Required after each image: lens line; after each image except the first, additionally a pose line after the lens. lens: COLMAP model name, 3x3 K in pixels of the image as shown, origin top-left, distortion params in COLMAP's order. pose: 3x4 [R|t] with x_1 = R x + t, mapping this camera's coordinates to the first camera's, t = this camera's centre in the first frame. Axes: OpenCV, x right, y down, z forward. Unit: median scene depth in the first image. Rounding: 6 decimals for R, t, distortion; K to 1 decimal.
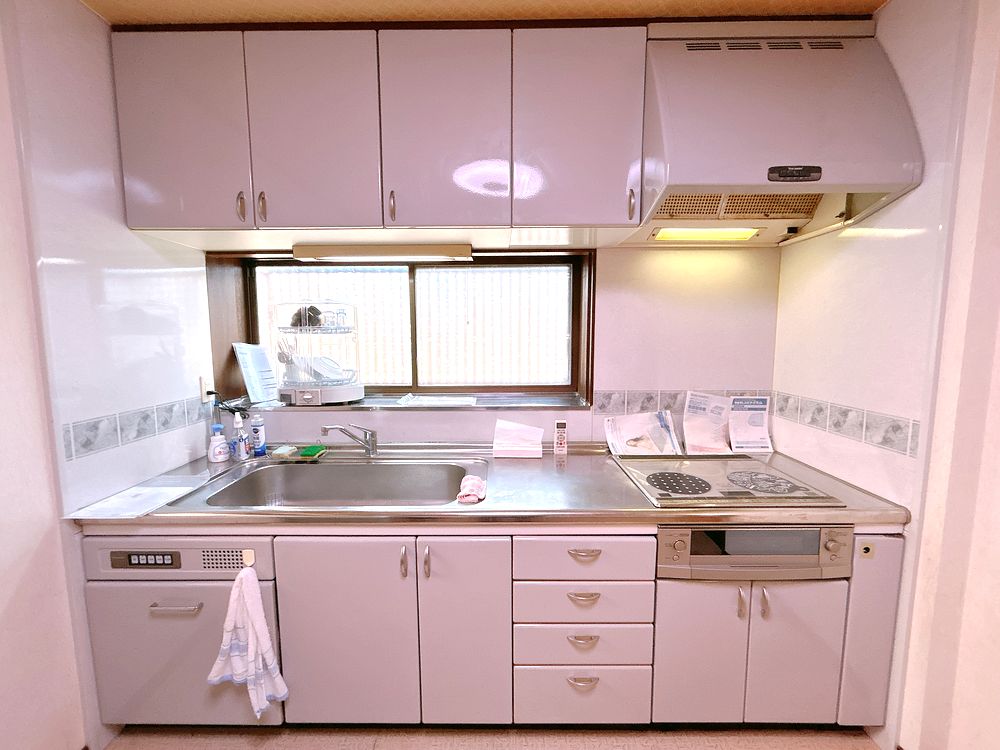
lens RADIAL K [[399.7, 0, 498.4], [0, 399.7, 374.0], [0, 0, 1]] dist [0.000671, 0.000141]
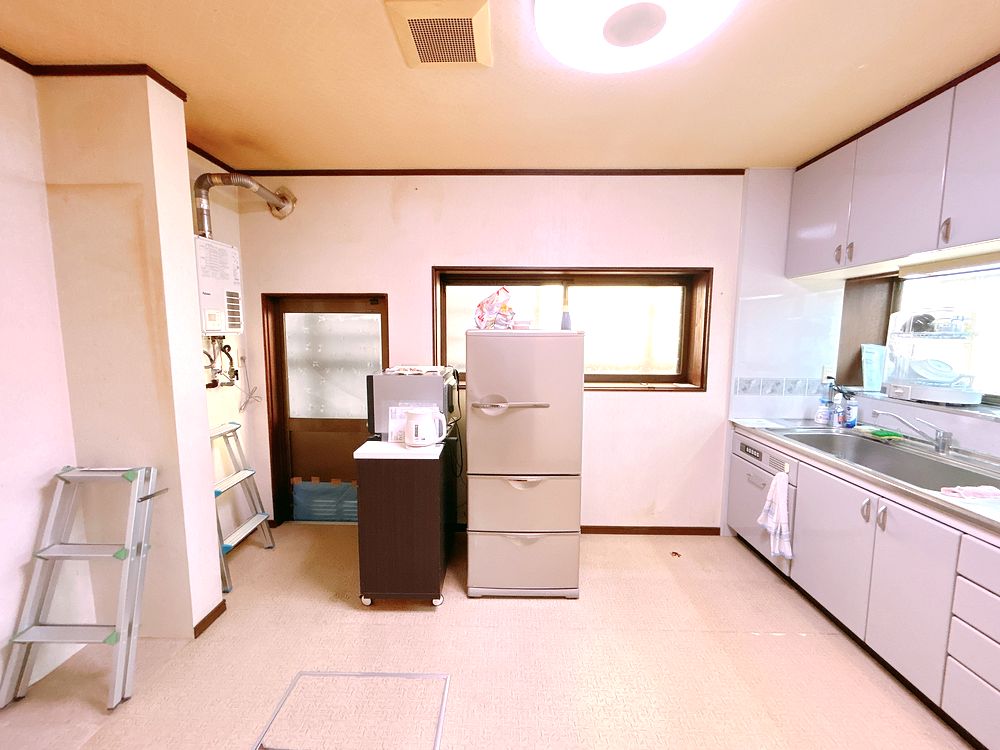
lens RADIAL K [[399.7, 0, 498.4], [0, 399.7, 374.0], [0, 0, 1]] dist [0.000671, 0.000141]
pose [[-0.017852, 0.110966, -0.993664, 1.051965], [-0.104990, 0.988120, 0.112233, -0.002756], [0.994313, 0.106328, -0.005989, -0.264142]]
